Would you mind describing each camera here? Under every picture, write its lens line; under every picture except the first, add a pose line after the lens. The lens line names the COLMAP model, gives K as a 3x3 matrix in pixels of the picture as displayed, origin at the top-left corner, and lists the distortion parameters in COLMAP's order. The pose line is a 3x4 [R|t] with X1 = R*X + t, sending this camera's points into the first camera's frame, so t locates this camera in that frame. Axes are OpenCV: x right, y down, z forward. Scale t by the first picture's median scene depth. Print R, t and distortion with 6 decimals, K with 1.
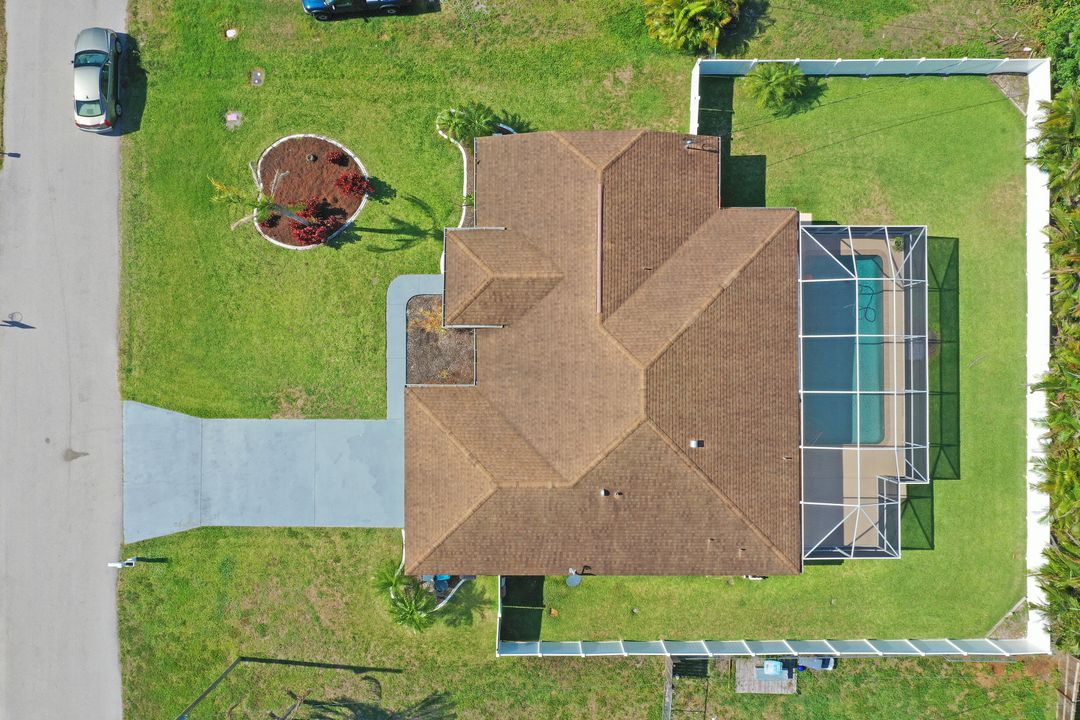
lens RADIAL K [[892.0, 0, 544.3], [0, 892.0, 346.3], [0, 0, 1]] dist [-0.023922, 0.005440]
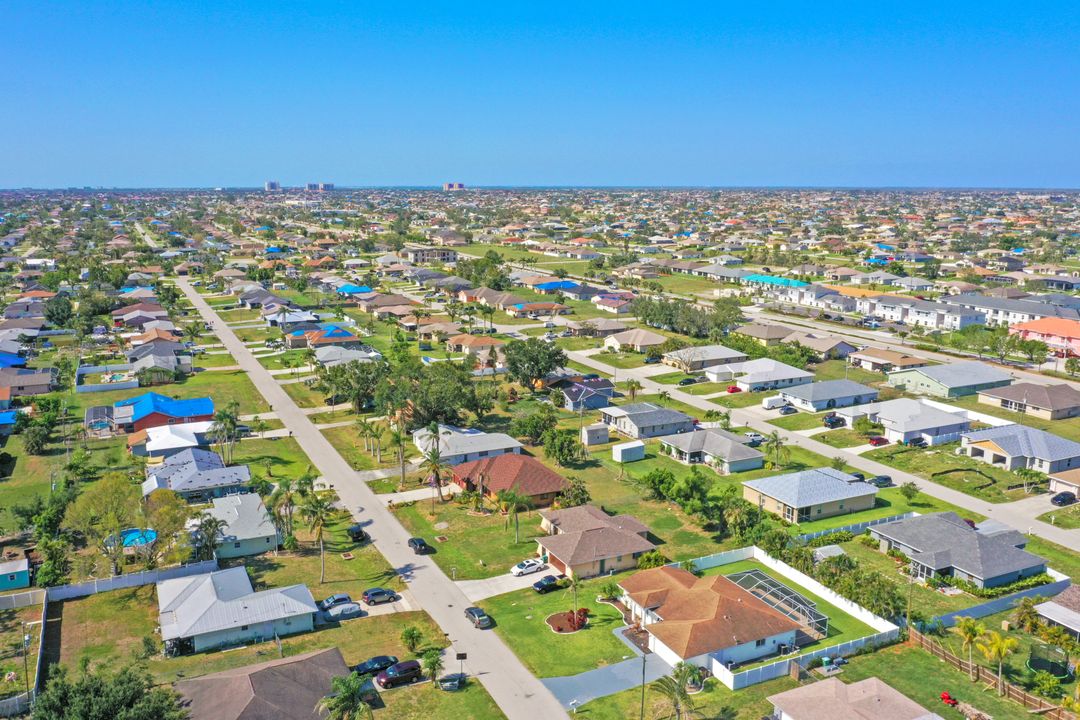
lens RADIAL K [[892.0, 0, 544.3], [0, 892.0, 346.3], [0, 0, 1]] dist [-0.023922, 0.005440]
pose [[0.899624, -0.063596, 0.432010, -1.425144], [0.435854, 0.191101, -0.879495, 1.979340], [-0.026625, 0.979508, 0.199638, -0.333180]]
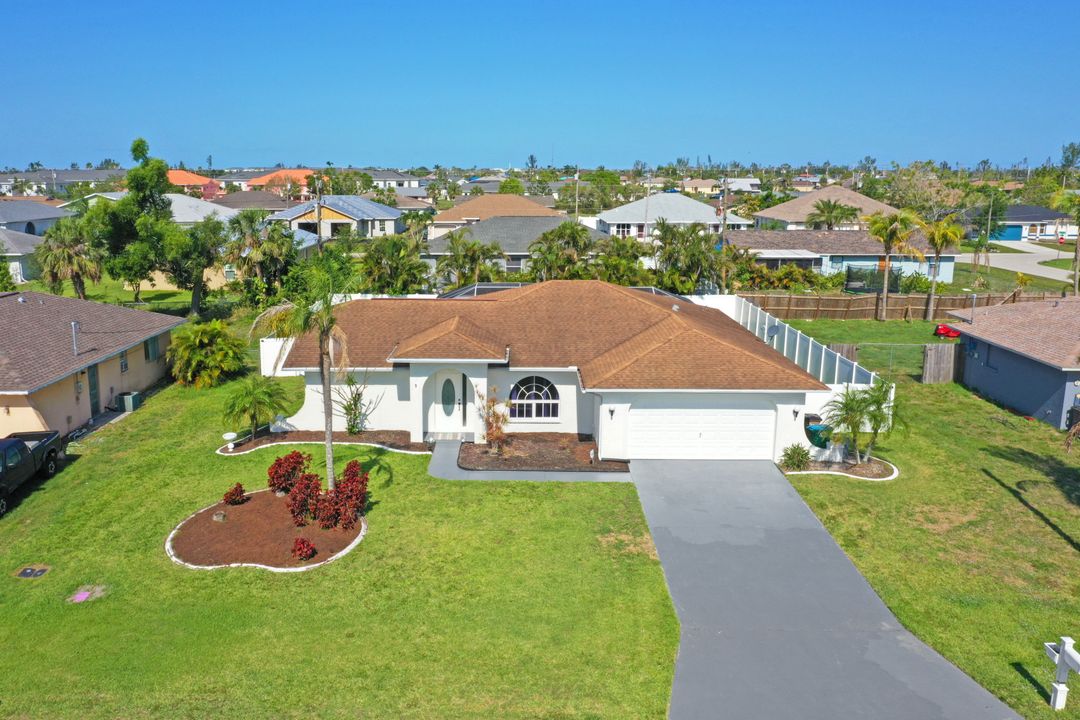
lens RADIAL K [[865.1, 0, 501.3], [0, 865.1, 359.5], [0, 0, 1]] dist [-0.022117, -0.002142]
pose [[0.020374, -0.205208, 0.978506, -0.813263], [0.999582, 0.024244, -0.015728, -0.012107], [-0.020496, 0.978418, 0.205616, 0.768953]]
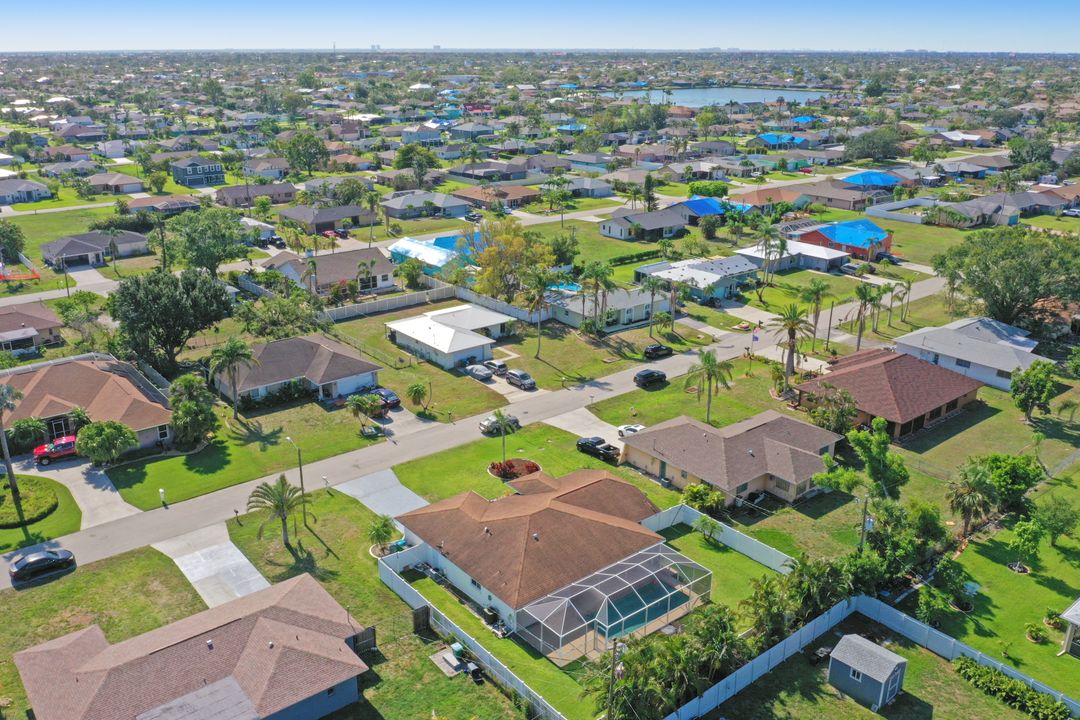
lens RADIAL K [[892.0, 0, 544.3], [0, 892.0, 346.3], [0, 0, 1]] dist [-0.023922, 0.005440]
pose [[0.628944, 0.257820, -0.733456, 1.321856], [-0.777412, 0.217988, -0.590010, 0.998394], [0.007768, 0.941281, 0.337535, -0.024643]]
